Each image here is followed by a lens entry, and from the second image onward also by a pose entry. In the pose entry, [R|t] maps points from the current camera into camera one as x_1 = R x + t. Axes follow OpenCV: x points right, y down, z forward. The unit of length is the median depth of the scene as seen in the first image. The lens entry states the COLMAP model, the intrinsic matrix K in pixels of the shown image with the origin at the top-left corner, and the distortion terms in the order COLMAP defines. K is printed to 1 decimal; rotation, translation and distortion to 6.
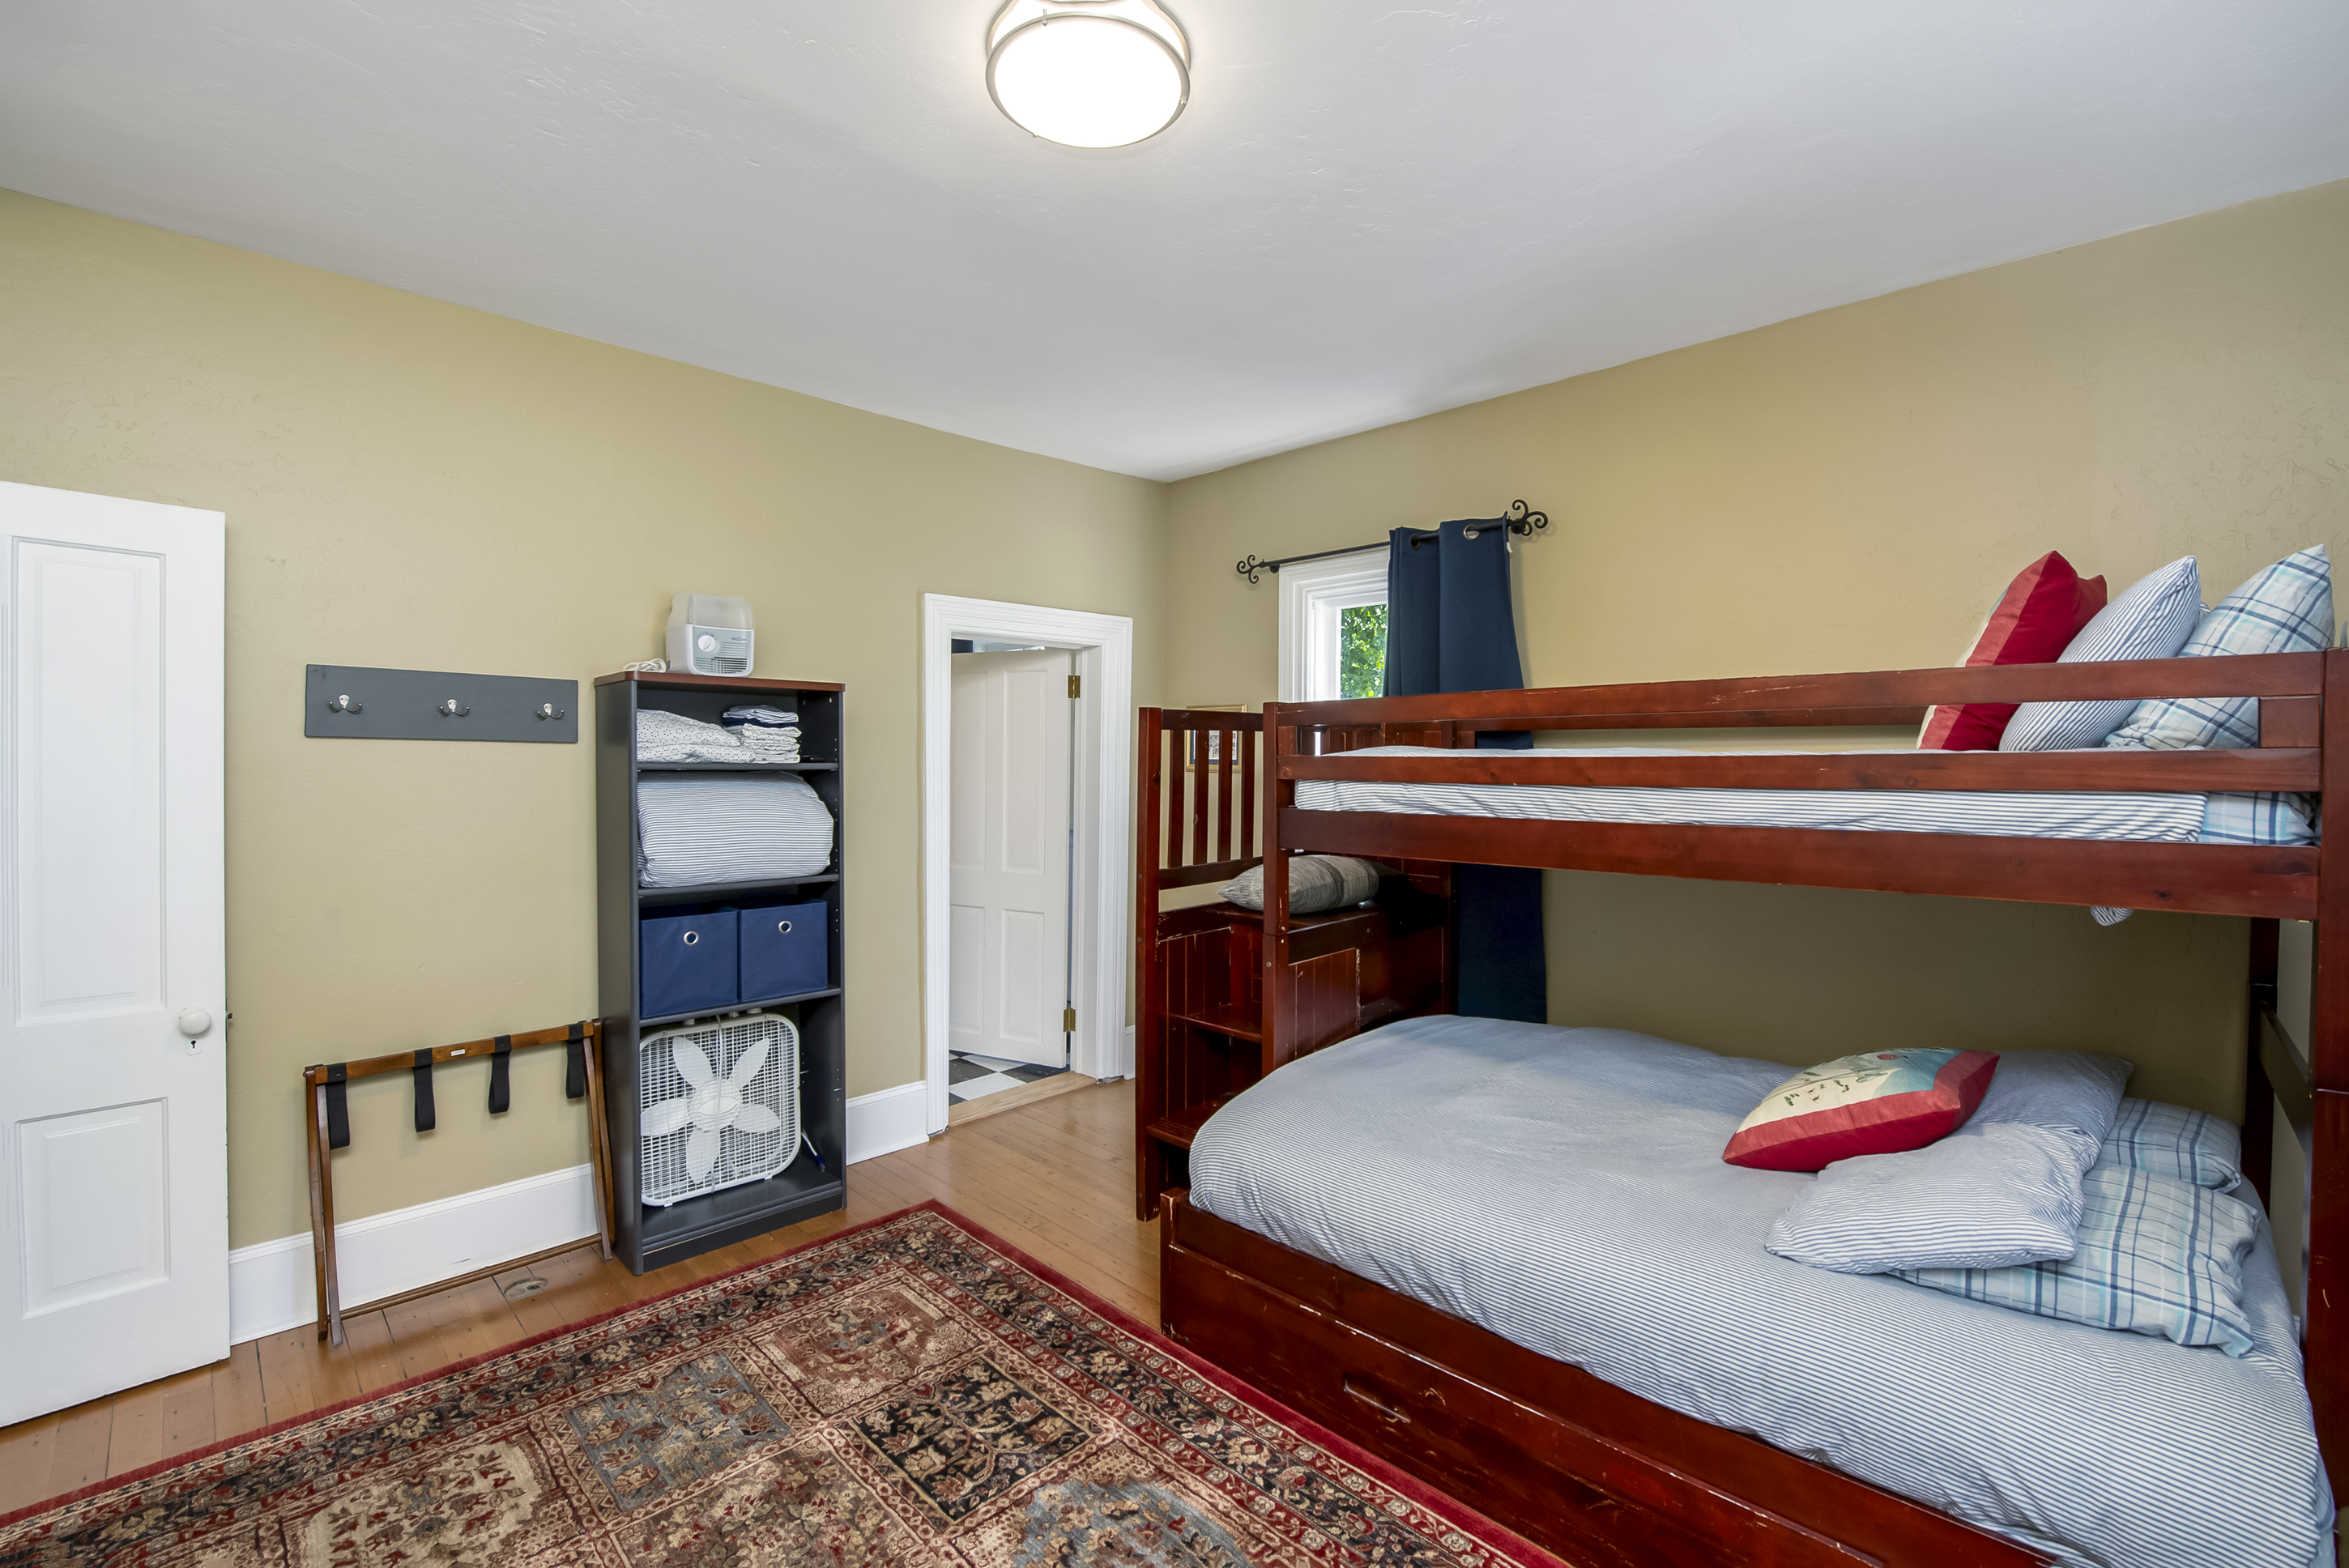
lens RADIAL K [[1009.3, 0, 1172.4], [0, 1009.3, 764.9], [0, 0, 1]] dist [-0.004486, -0.000199]
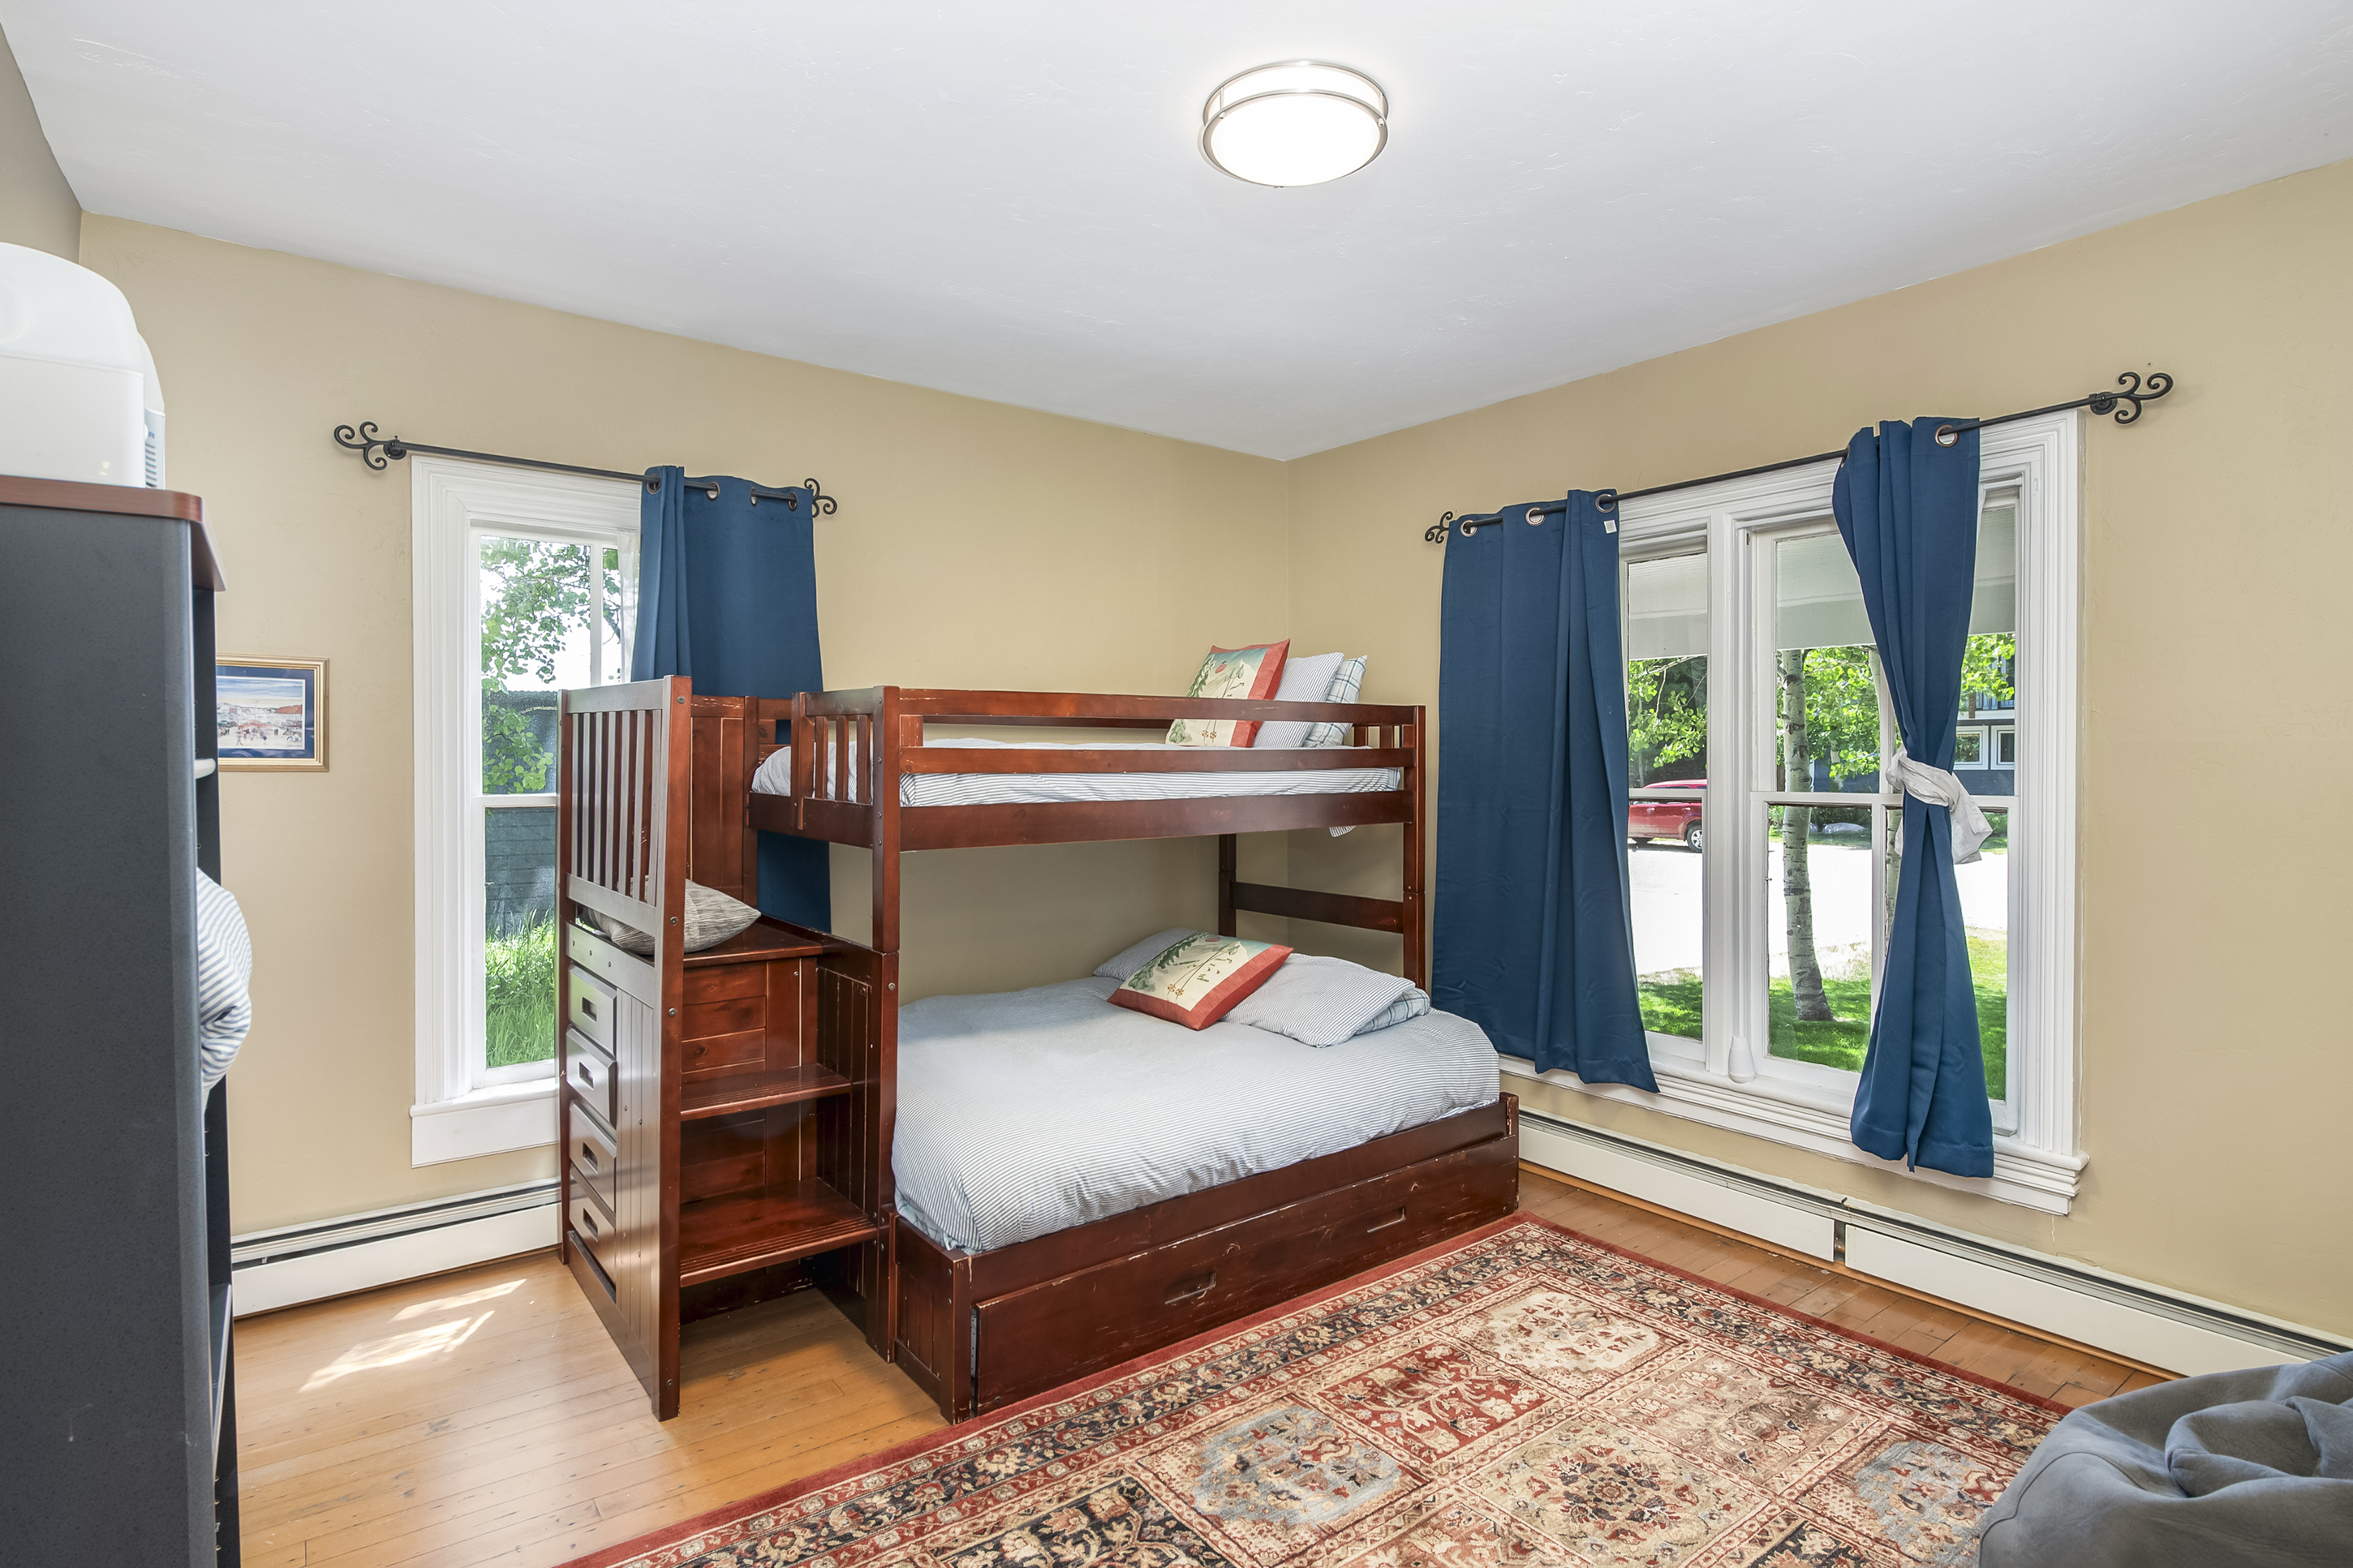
lens RADIAL K [[1197.4, 0, 1175.9], [0, 1197.4, 781.2], [0, 0, 1]] dist [0.003159, 0.000156]
pose [[0.138022, -0.019423, 0.990239, -1.119825], [0.006488, 0.999804, 0.018706, 0.003972], [-0.990408, 0.003843, 0.138121, 0.773700]]
